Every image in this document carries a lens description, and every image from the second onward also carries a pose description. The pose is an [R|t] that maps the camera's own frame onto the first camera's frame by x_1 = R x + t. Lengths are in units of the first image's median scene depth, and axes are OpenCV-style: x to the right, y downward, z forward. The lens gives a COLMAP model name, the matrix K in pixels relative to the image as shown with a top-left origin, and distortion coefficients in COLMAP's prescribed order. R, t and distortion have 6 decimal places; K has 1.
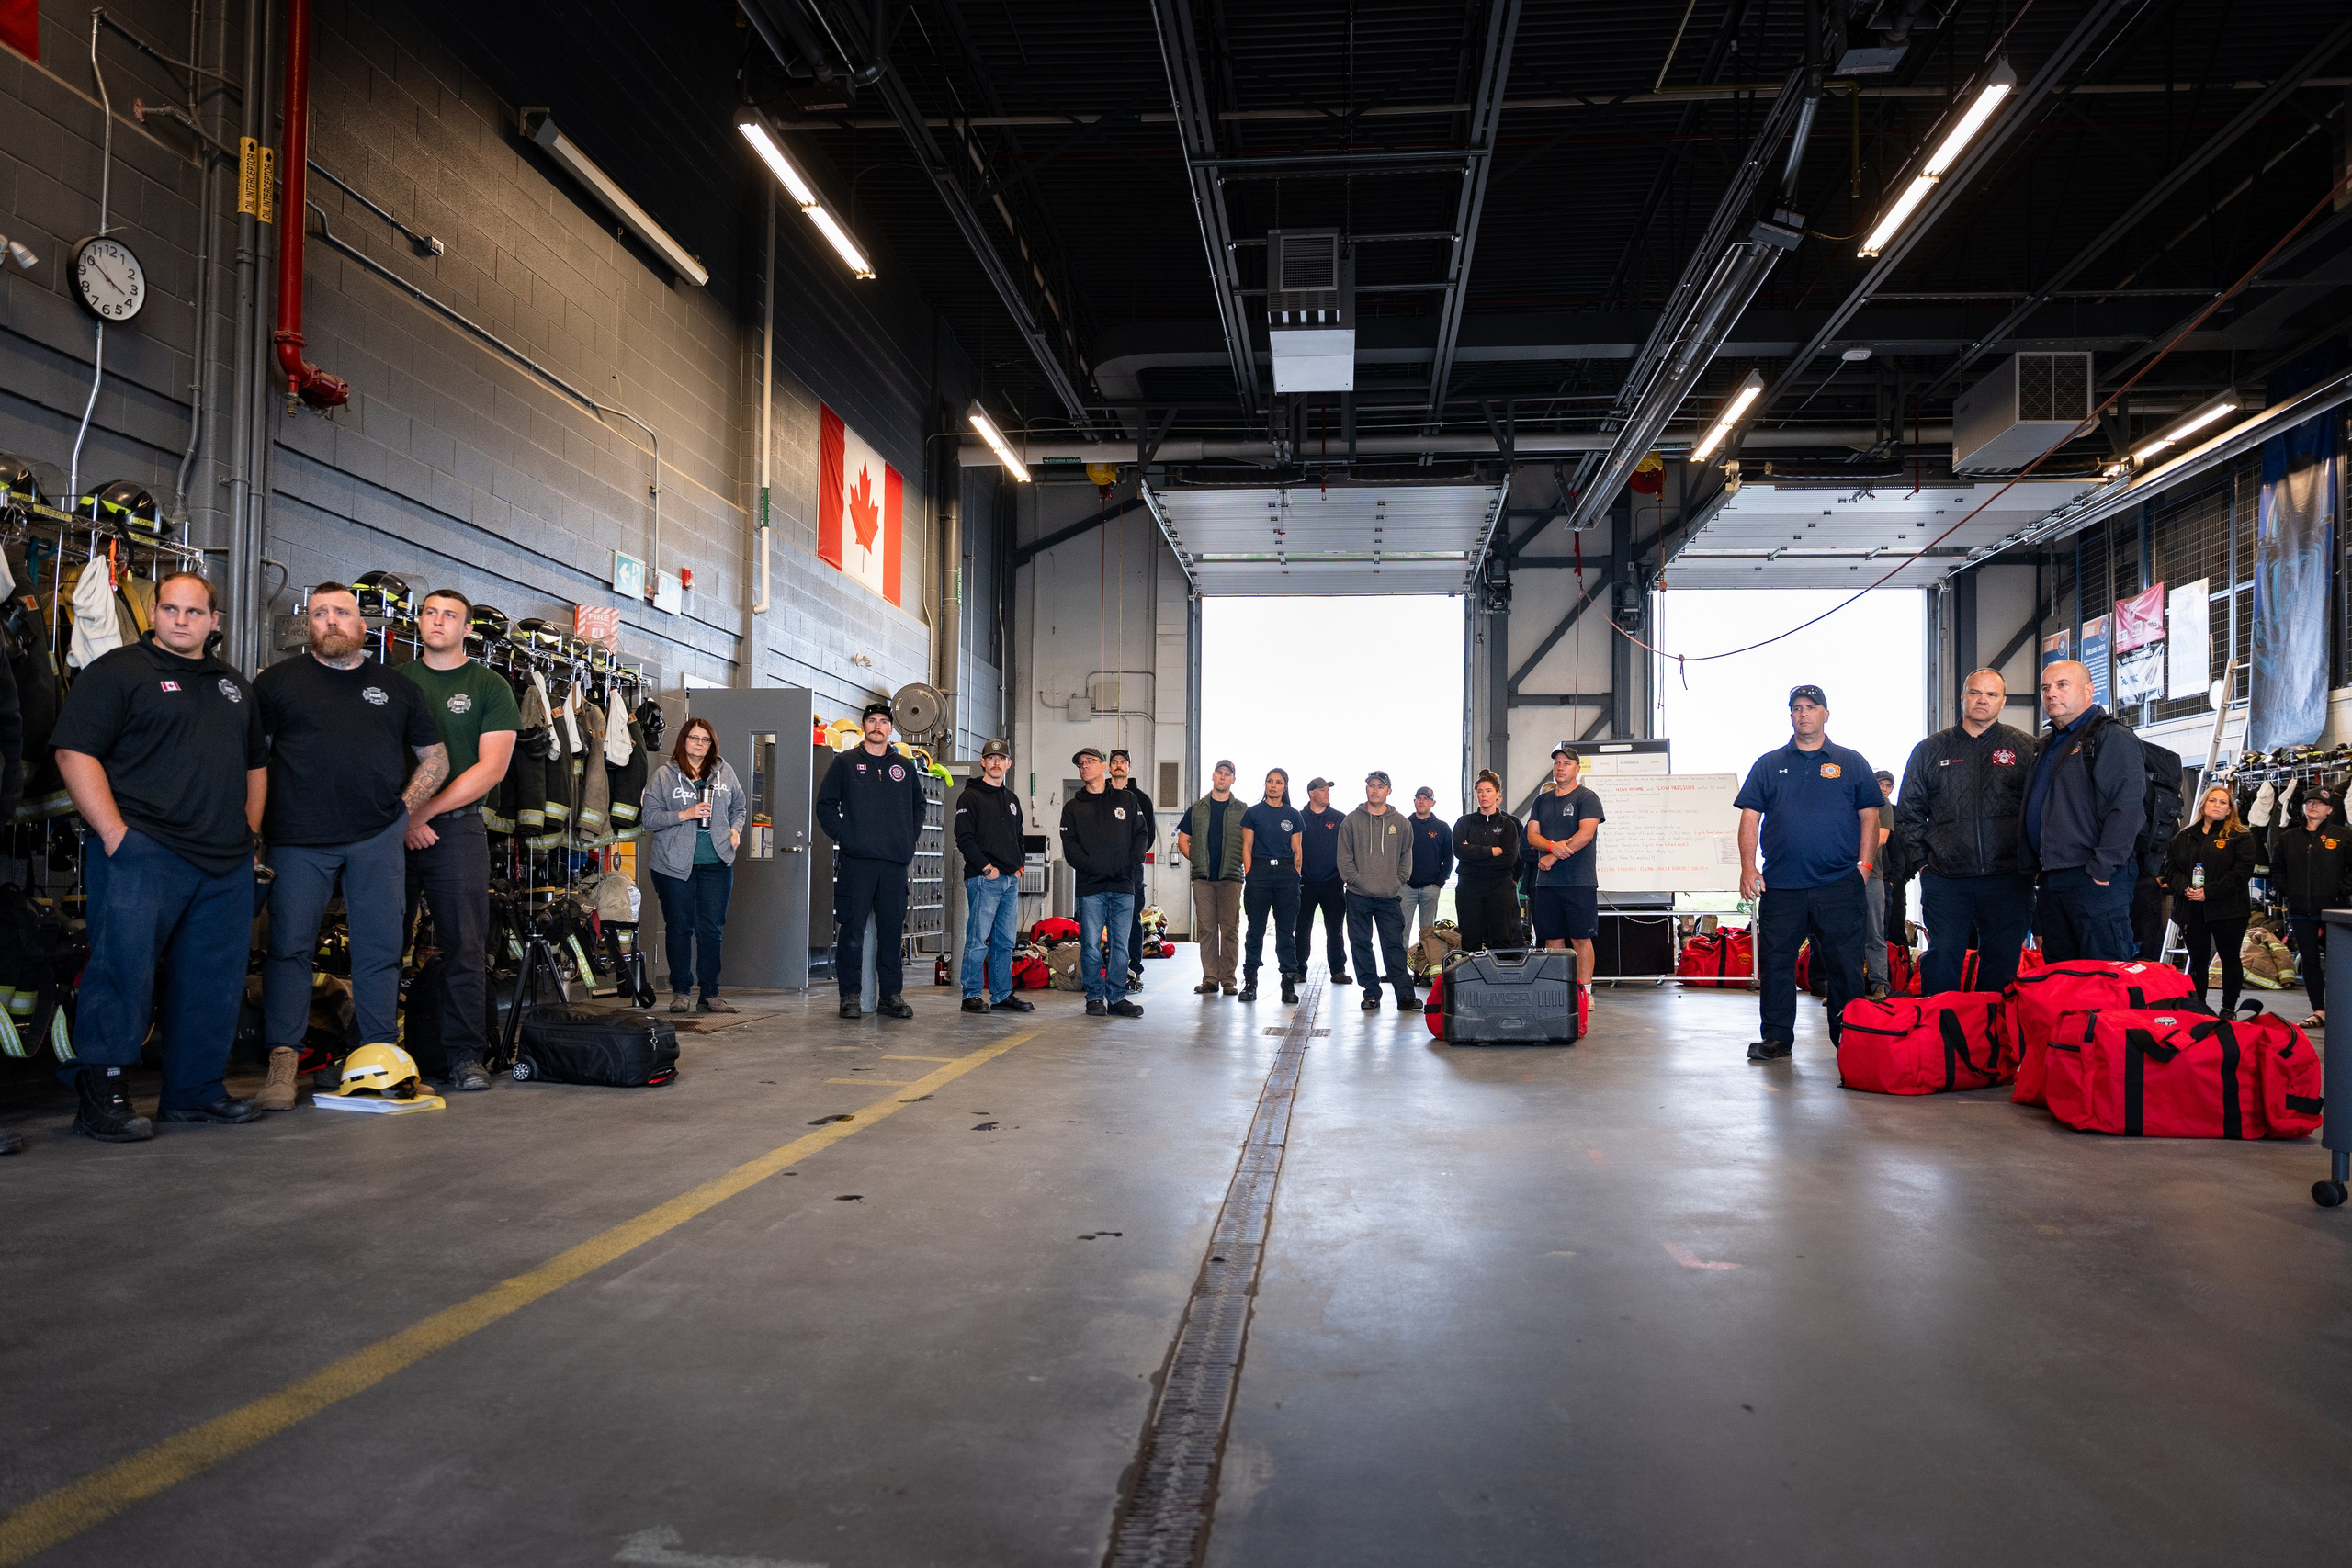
lens RADIAL K [[1703.7, 0, 1186.9], [0, 1703.7, 843.5], [0, 0, 1]] dist [-0.006195, -0.007805]
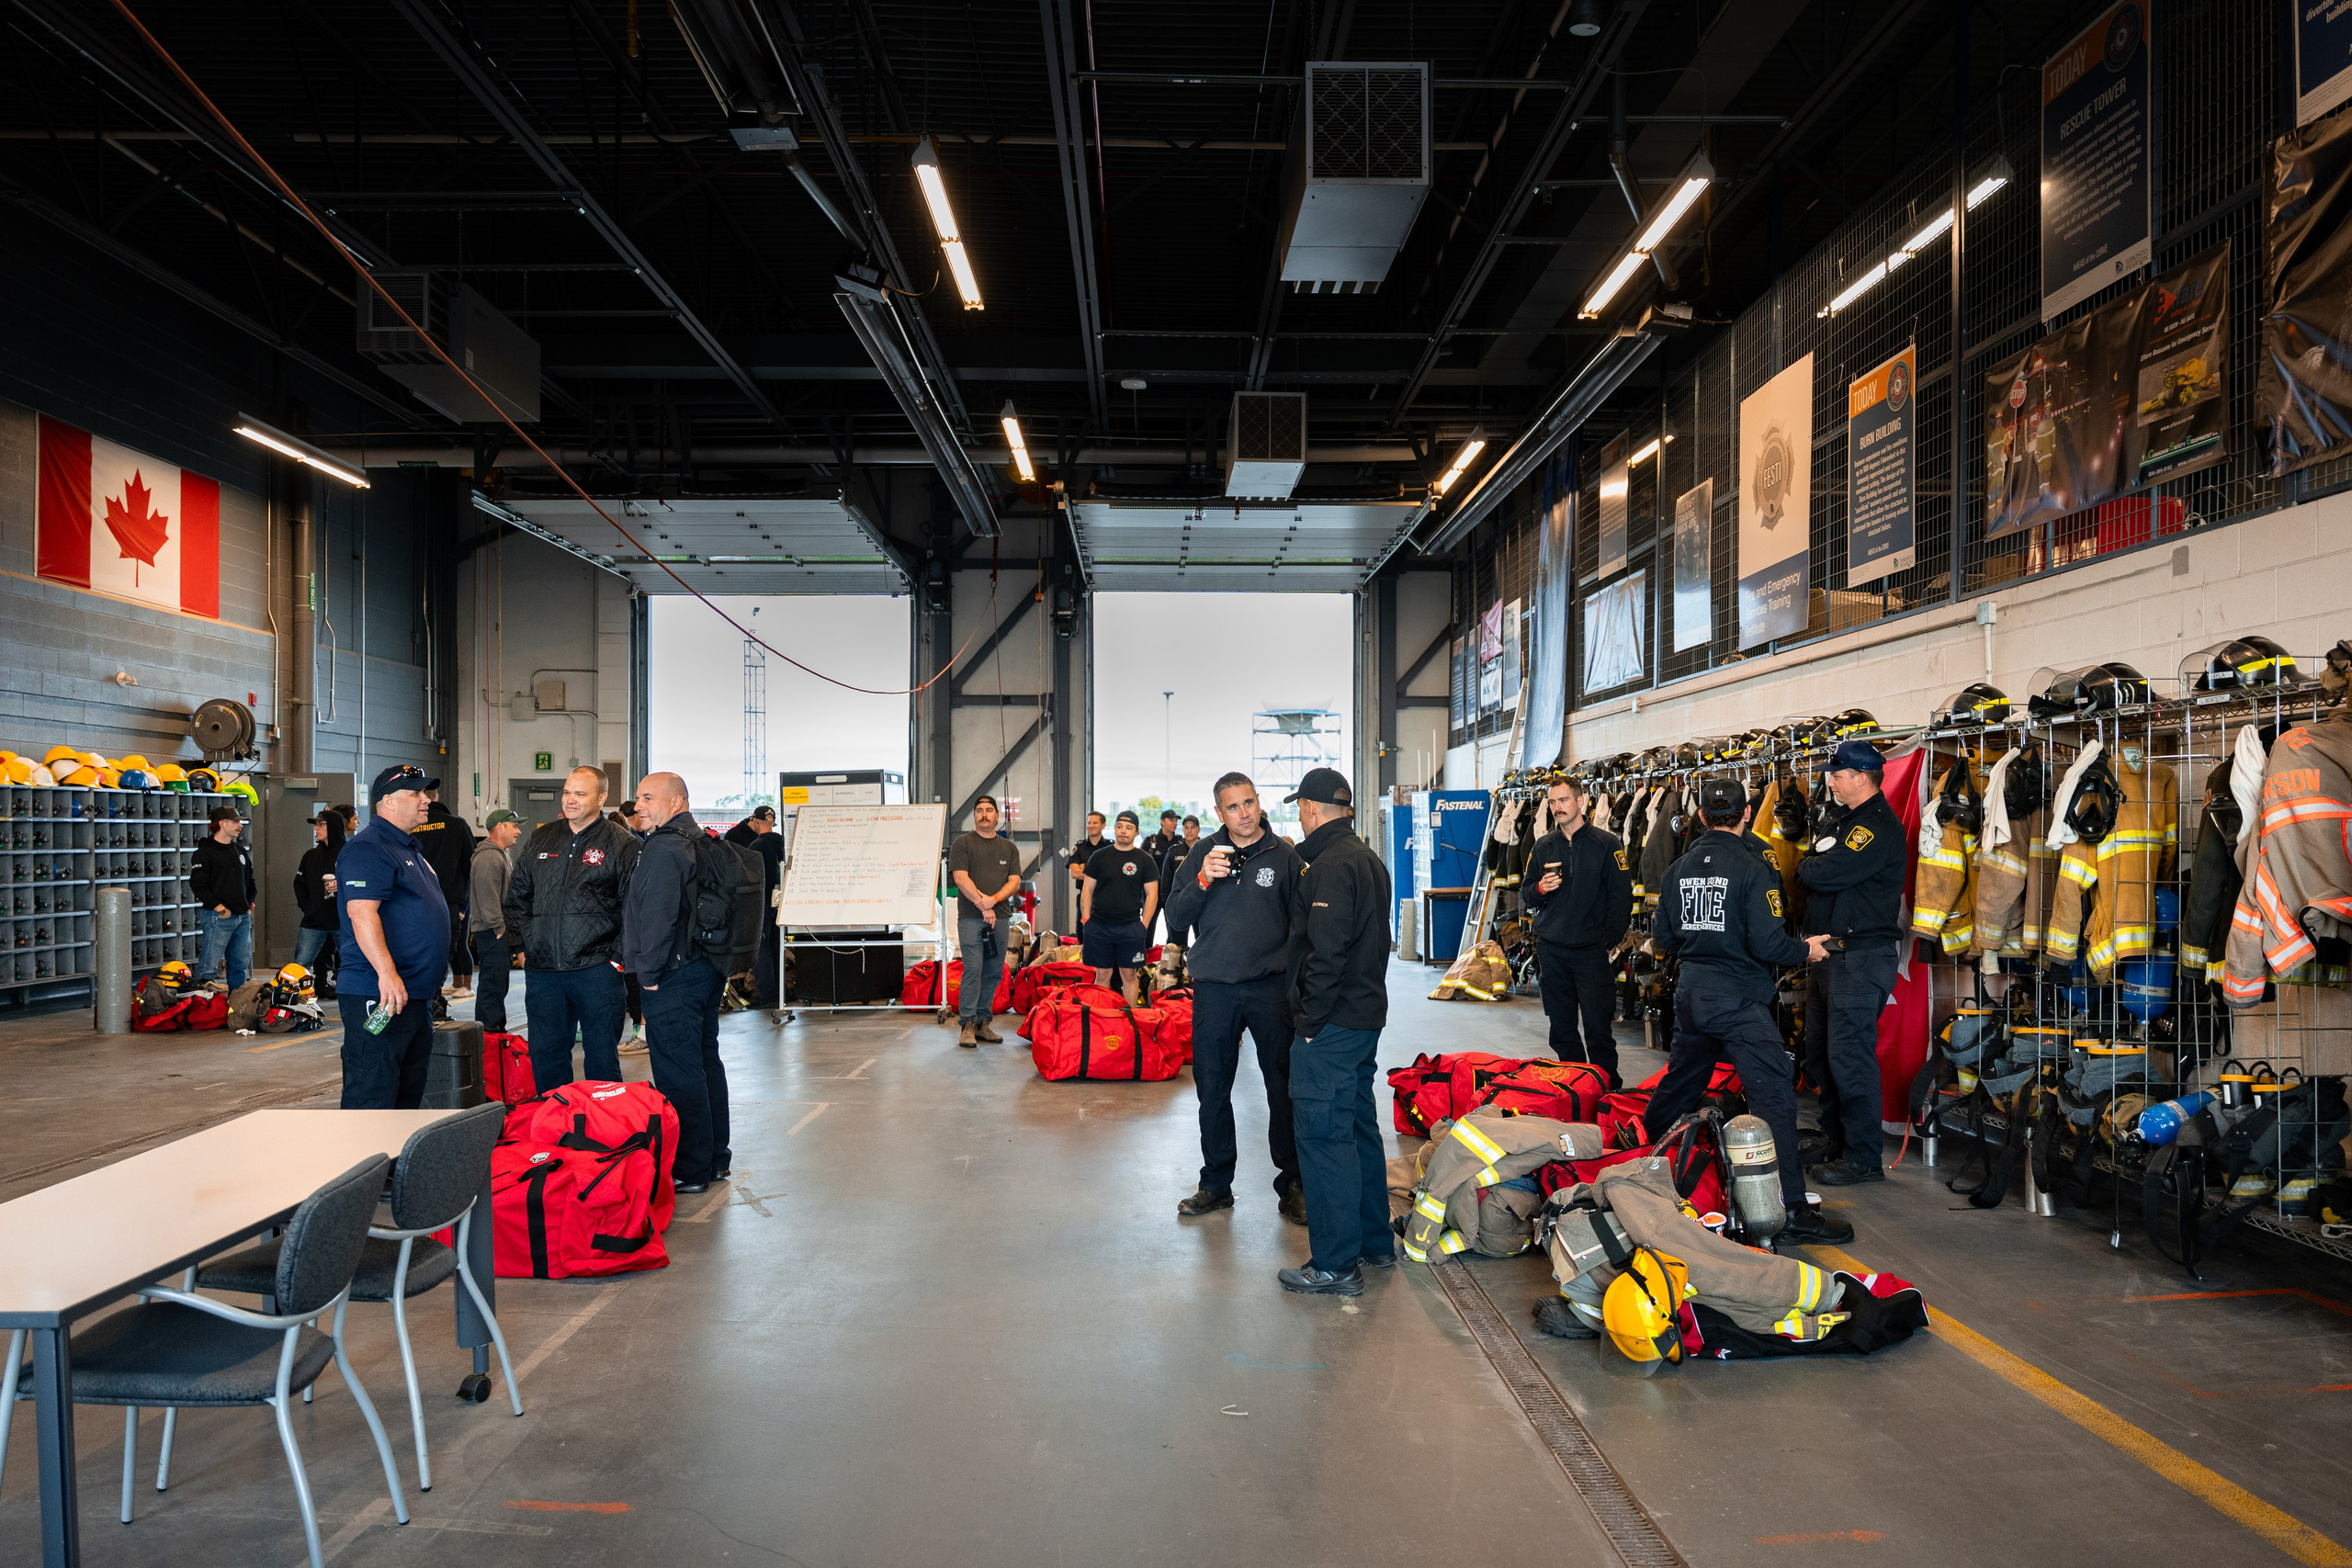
lens RADIAL K [[1685.1, 0, 1180.3], [0, 1685.1, 837.1], [0, 0, 1]] dist [-0.001870, -0.001559]
pose [[0.993693, -0.008484, 0.111810, 0.350281], [0.005616, 0.999648, 0.025934, -0.046760], [-0.111991, -0.025143, 0.993391, -0.021442]]
